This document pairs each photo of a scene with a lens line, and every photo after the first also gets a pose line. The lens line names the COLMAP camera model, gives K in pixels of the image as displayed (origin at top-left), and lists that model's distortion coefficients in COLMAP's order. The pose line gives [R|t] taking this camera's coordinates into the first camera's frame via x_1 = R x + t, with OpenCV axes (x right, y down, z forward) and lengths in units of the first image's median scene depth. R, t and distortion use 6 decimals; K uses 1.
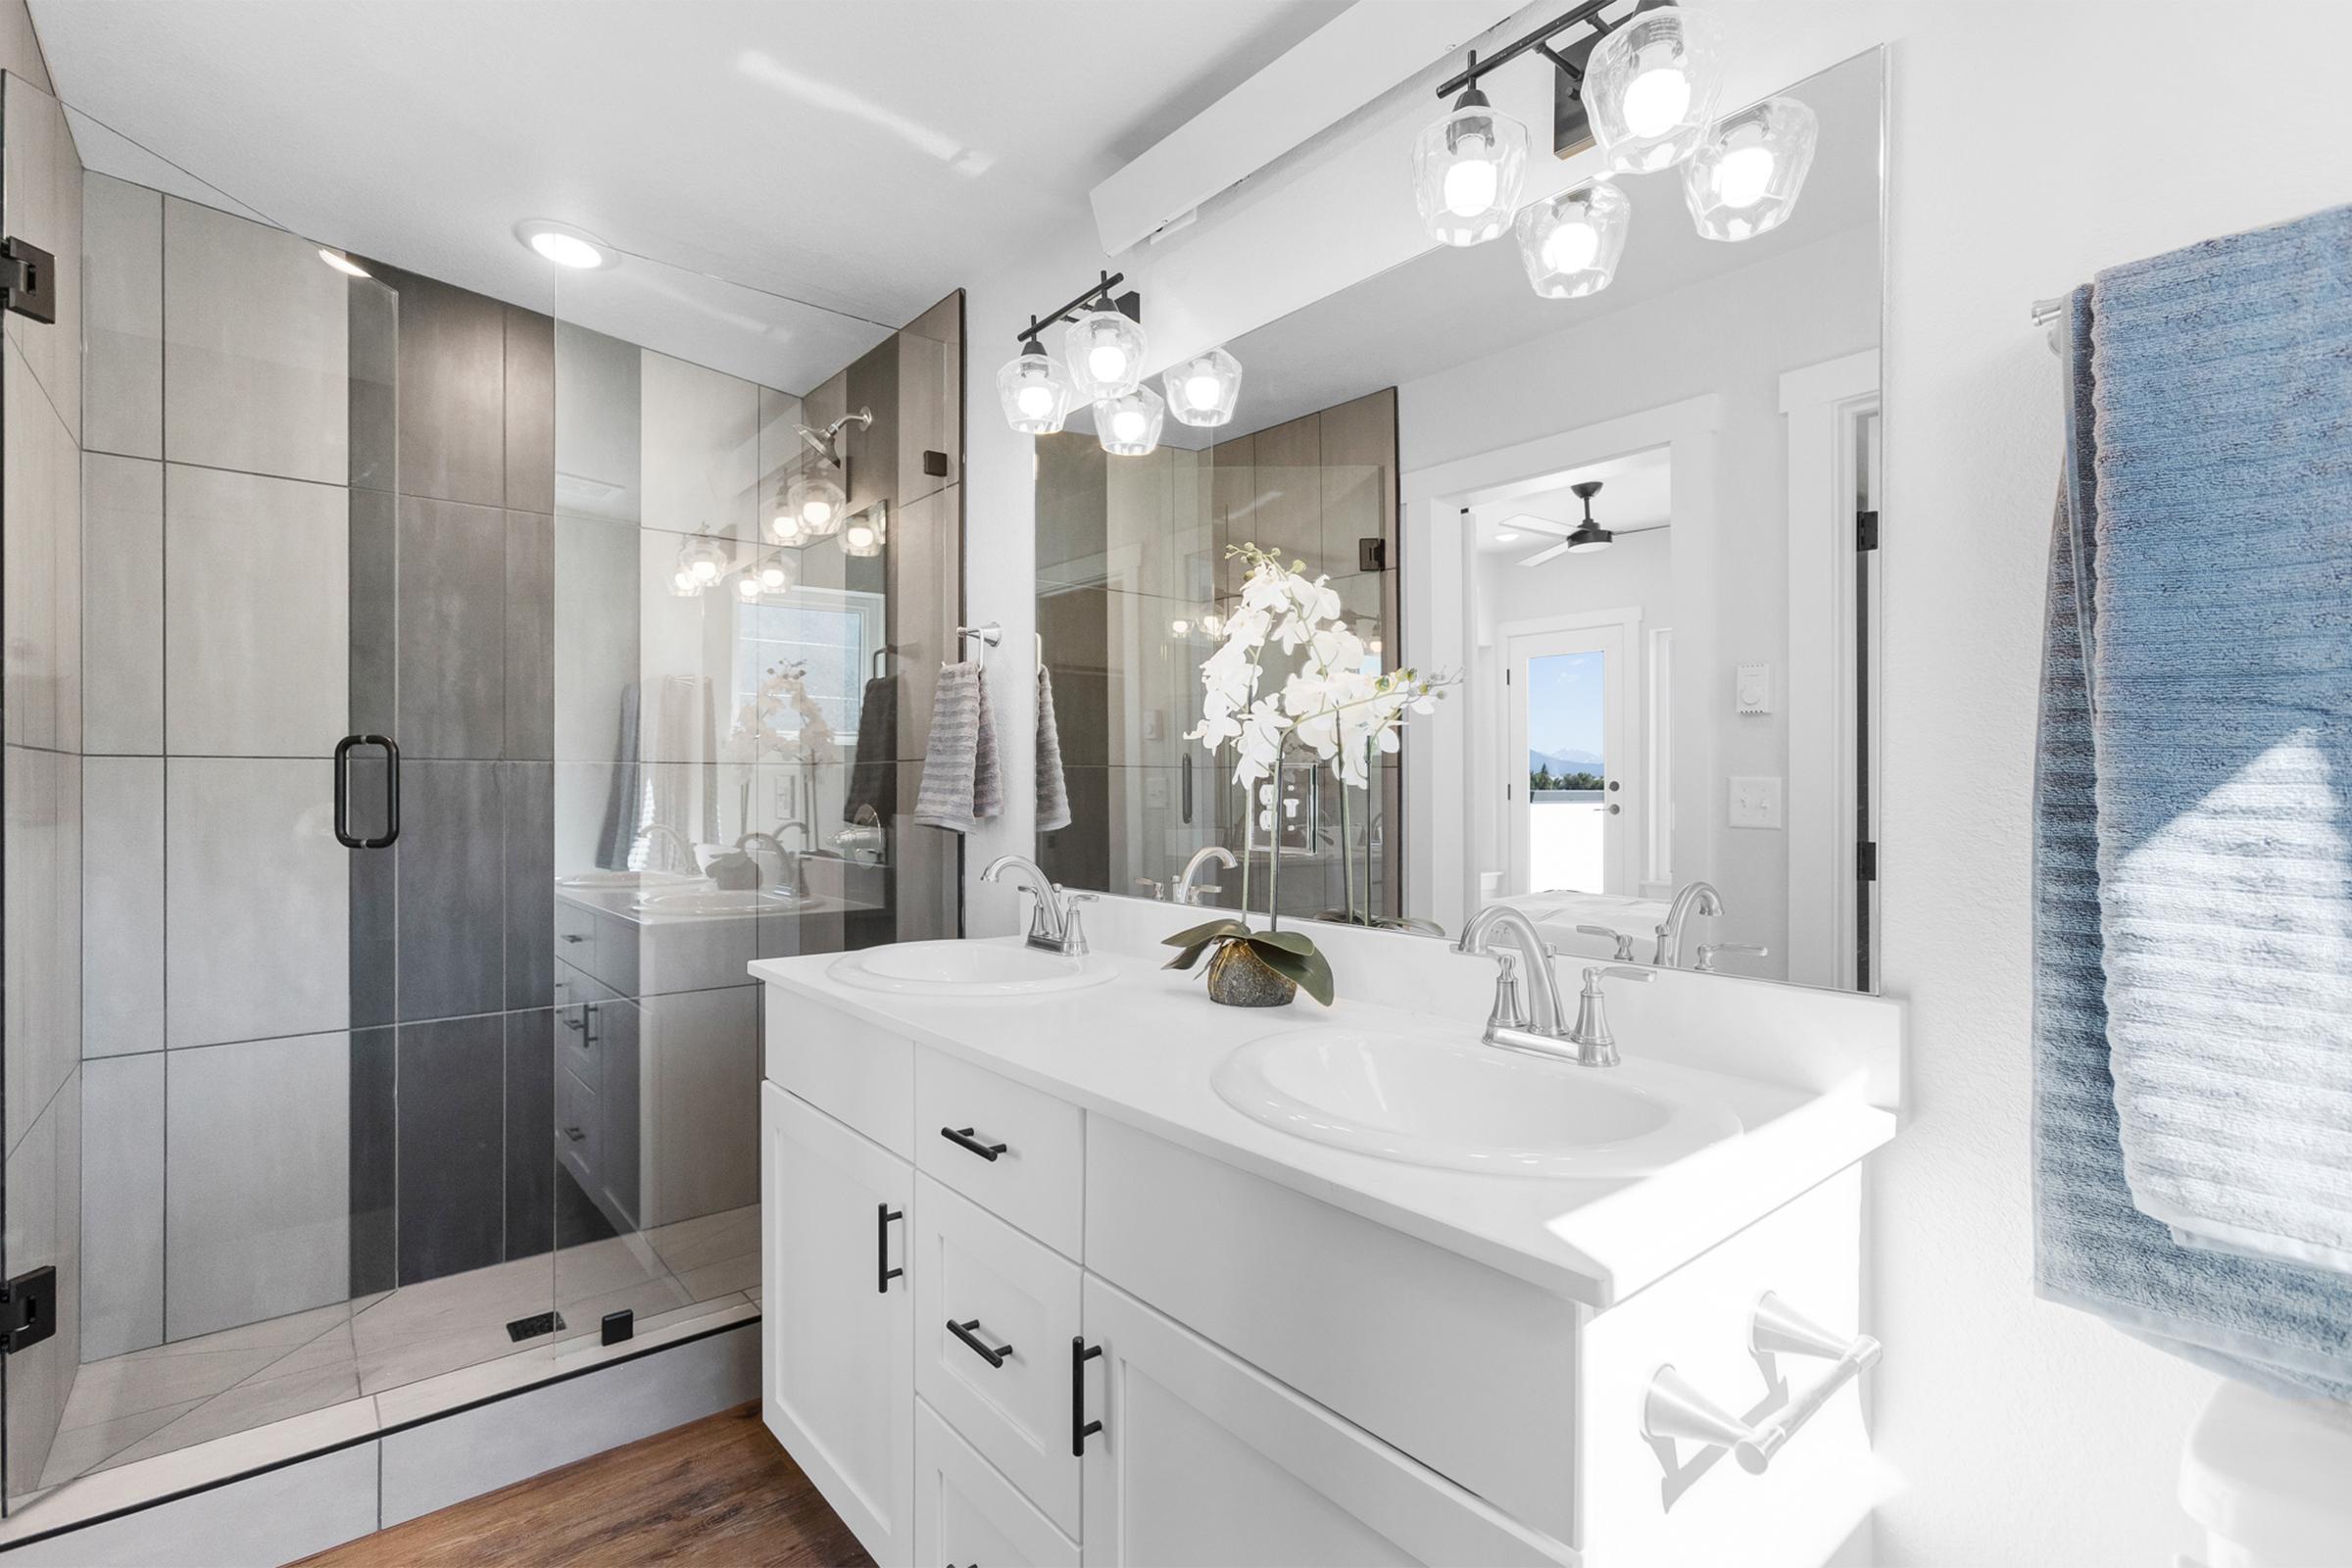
lens RADIAL K [[1108.9, 0, 1141.6], [0, 1108.9, 781.4], [0, 0, 1]] dist [-0.018304, 0.001228]
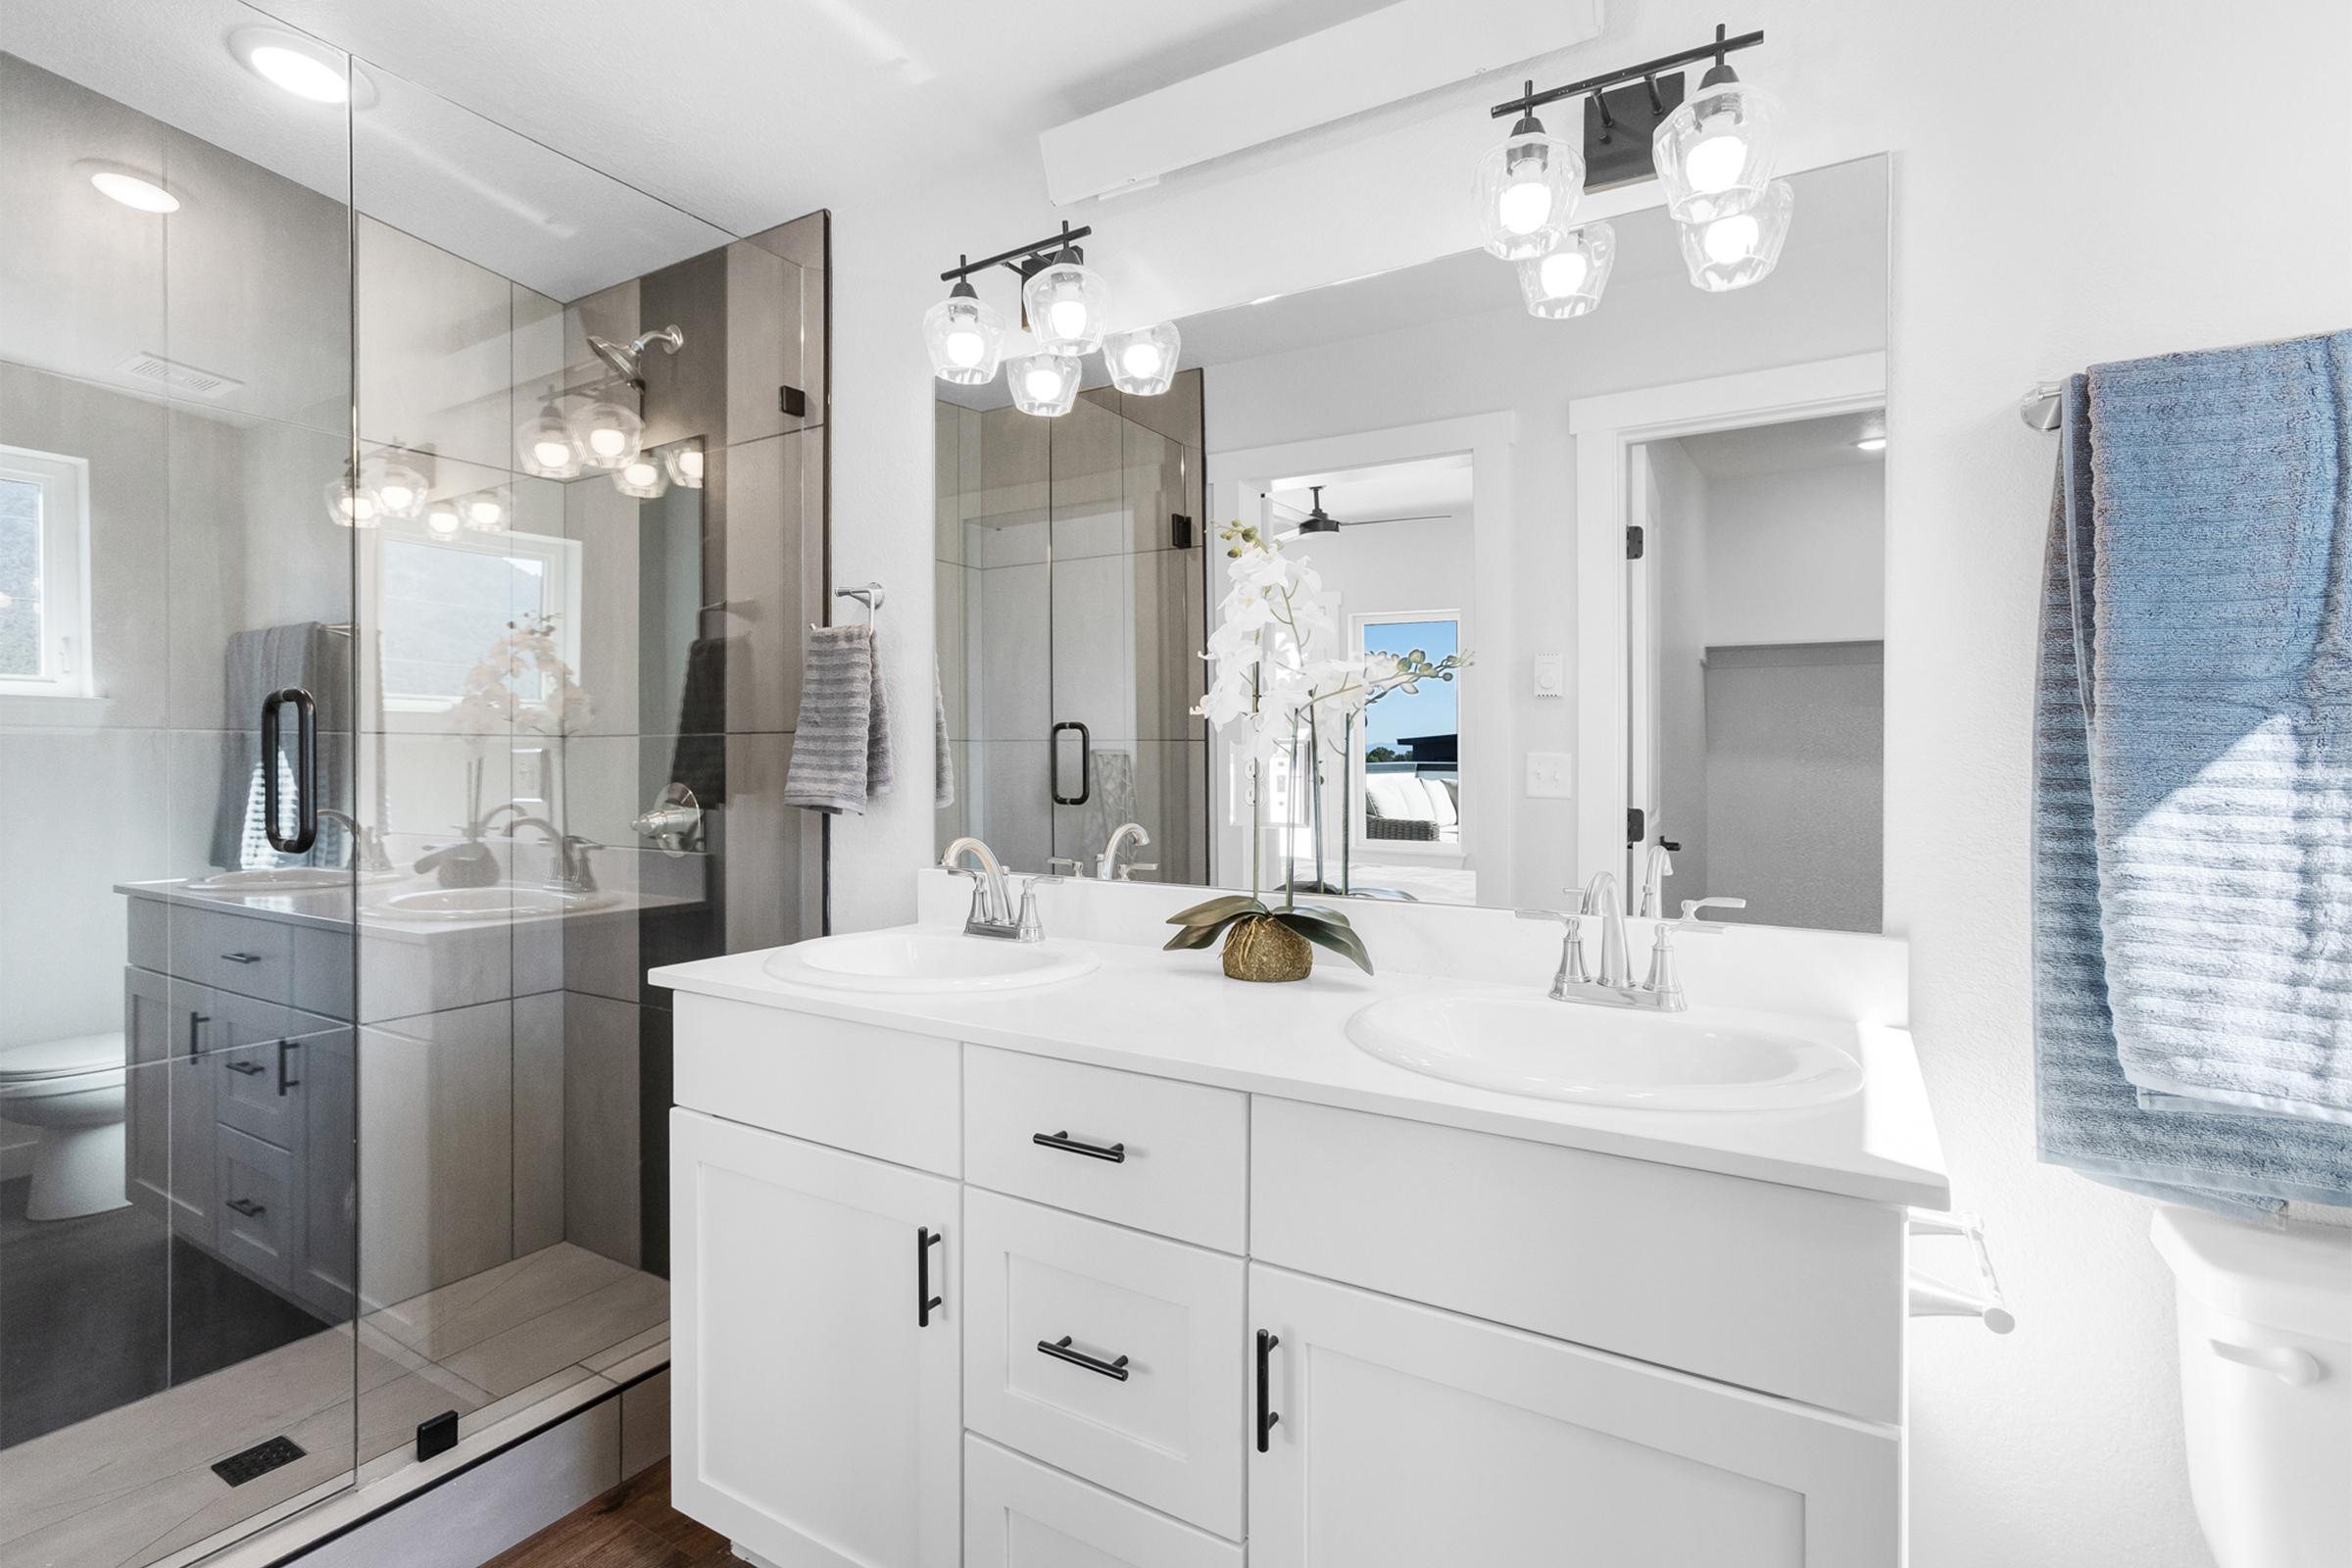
lens RADIAL K [[1128.9, 0, 1172.0], [0, 1128.9, 758.5], [0, 0, 1]] dist [-0.020383, 0.009786]
pose [[0.941135, -0.002135, 0.338024, -0.297364], [0.000578, 0.999989, 0.004706, -0.003810], [-0.338031, -0.004234, 0.941126, 0.059181]]
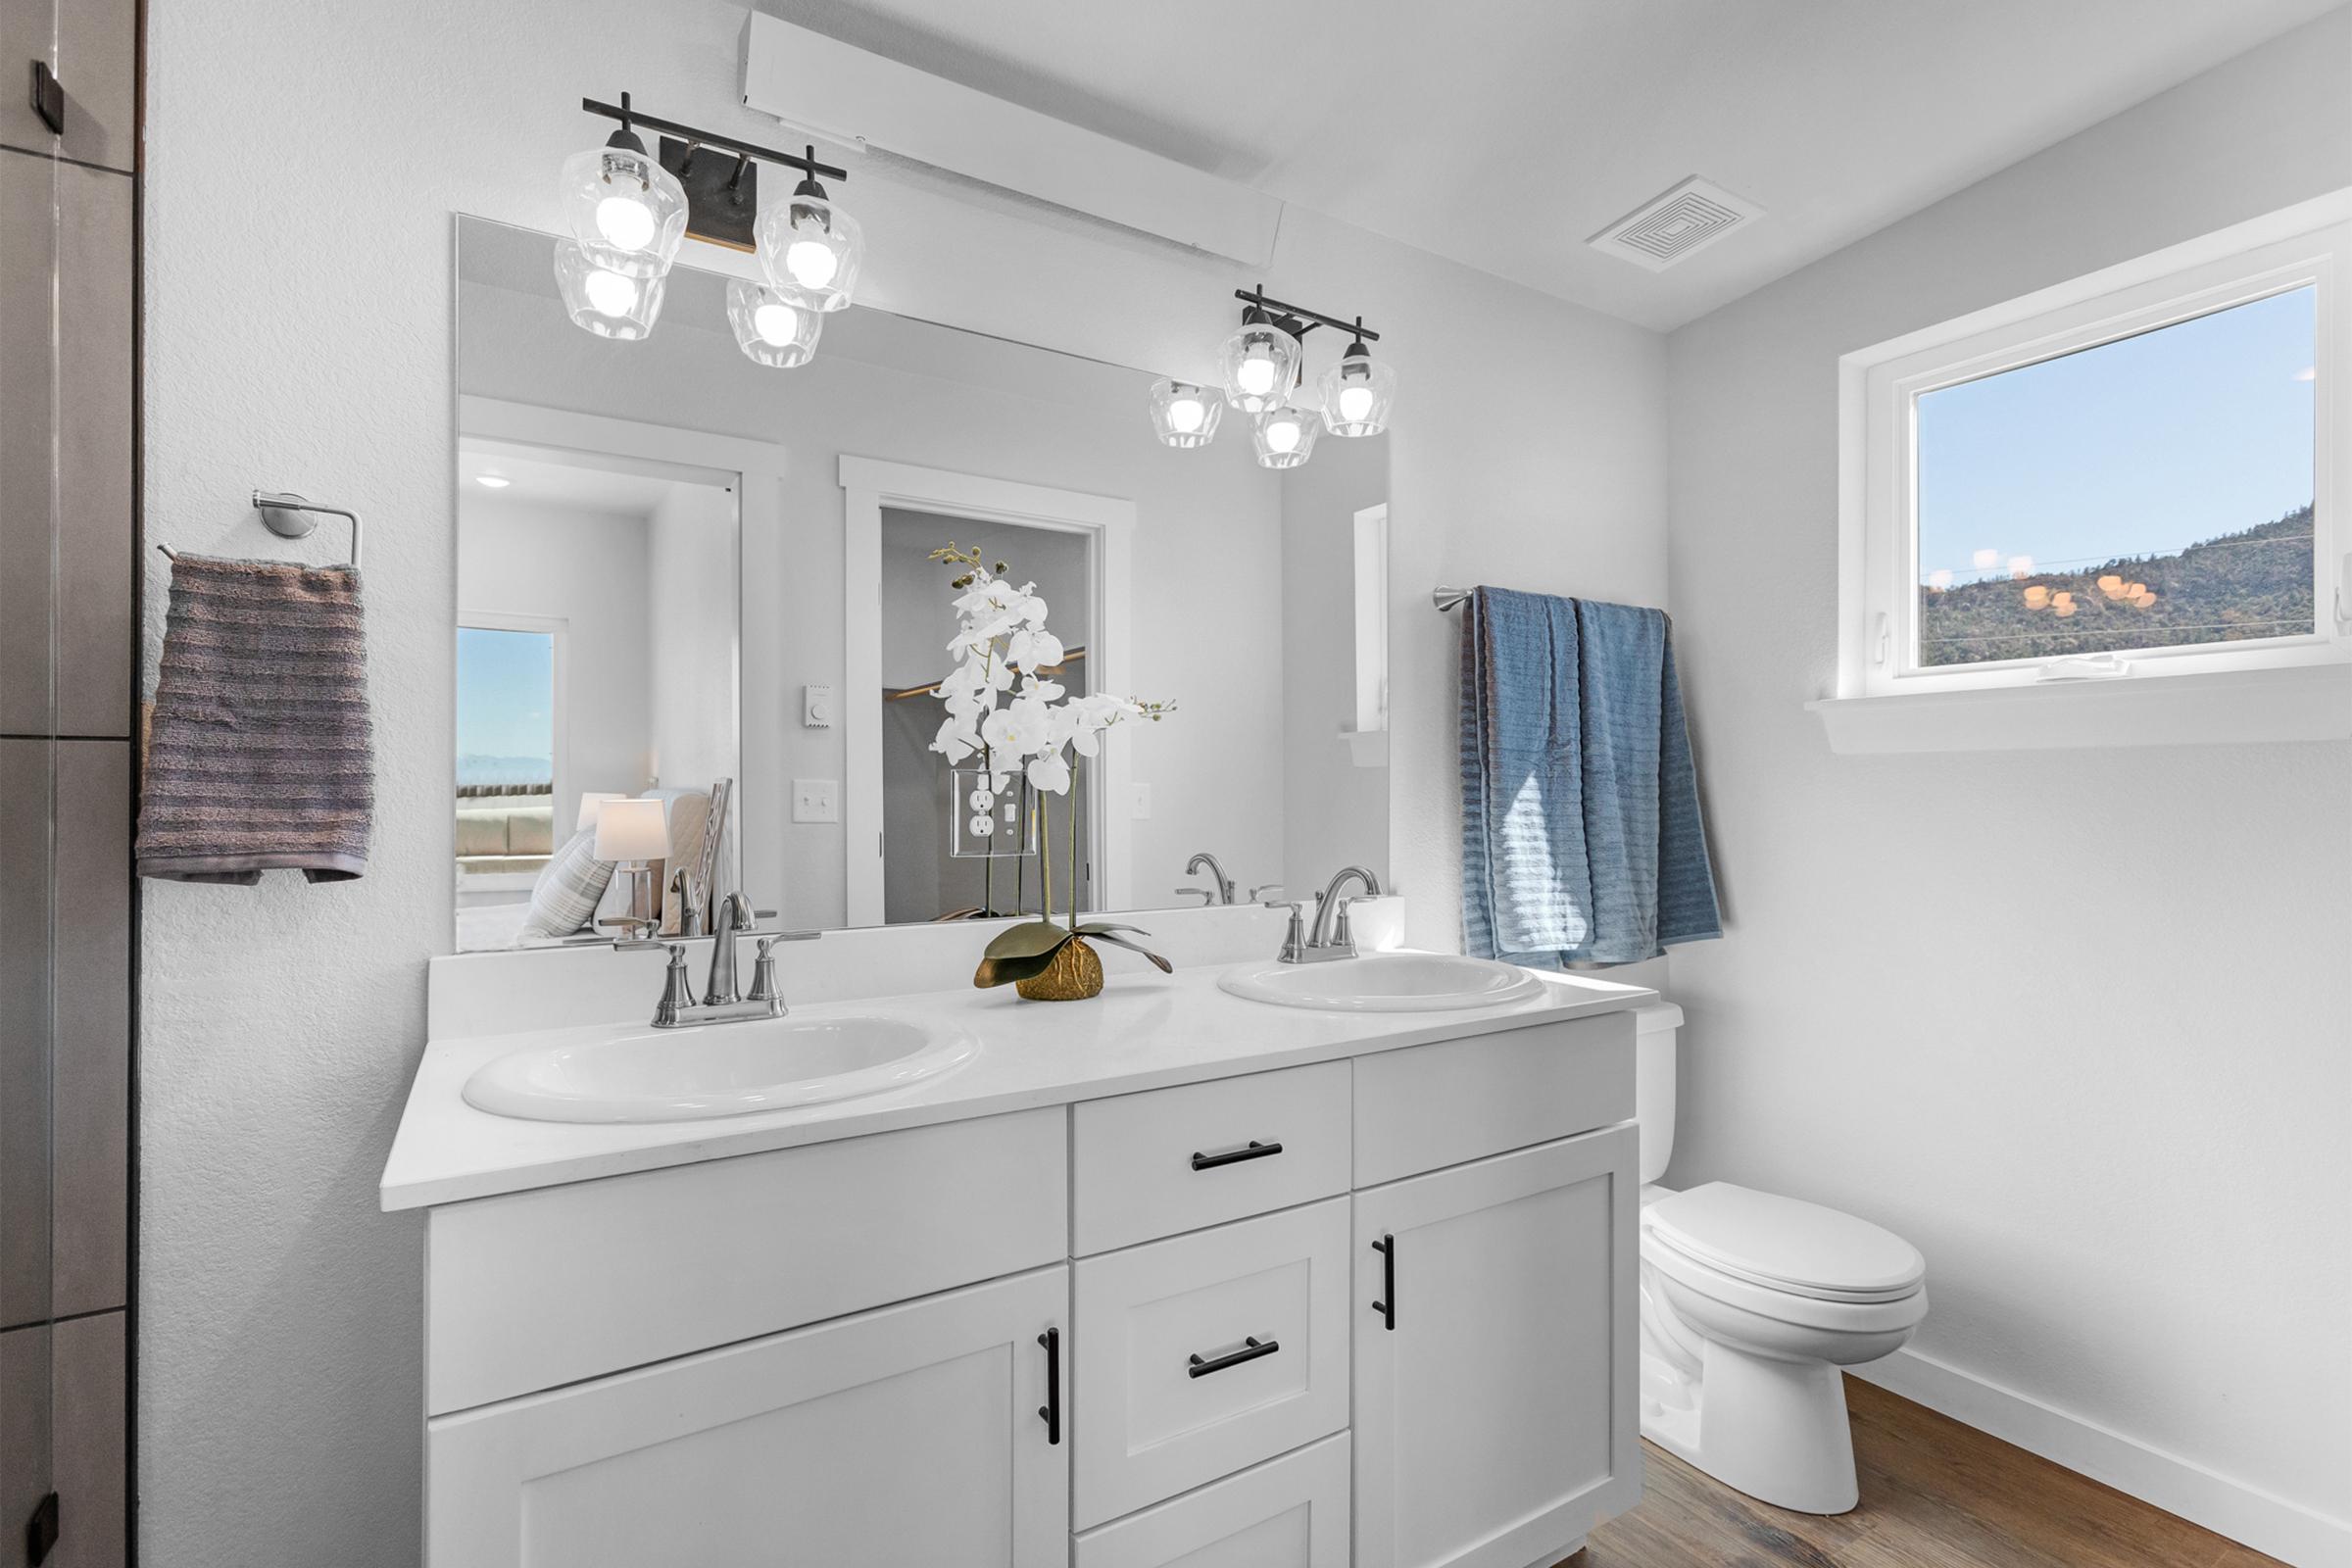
lens RADIAL K [[1055.6, 0, 1172.7], [0, 1055.6, 783.9], [0, 0, 1]] dist [-0.020688, 0.018430]
pose [[0.137157, 0.001240, 0.990549, -0.806933], [-0.005584, 0.999984, -0.000479, -0.003490], [-0.990534, -0.005465, 0.137162, 0.685674]]
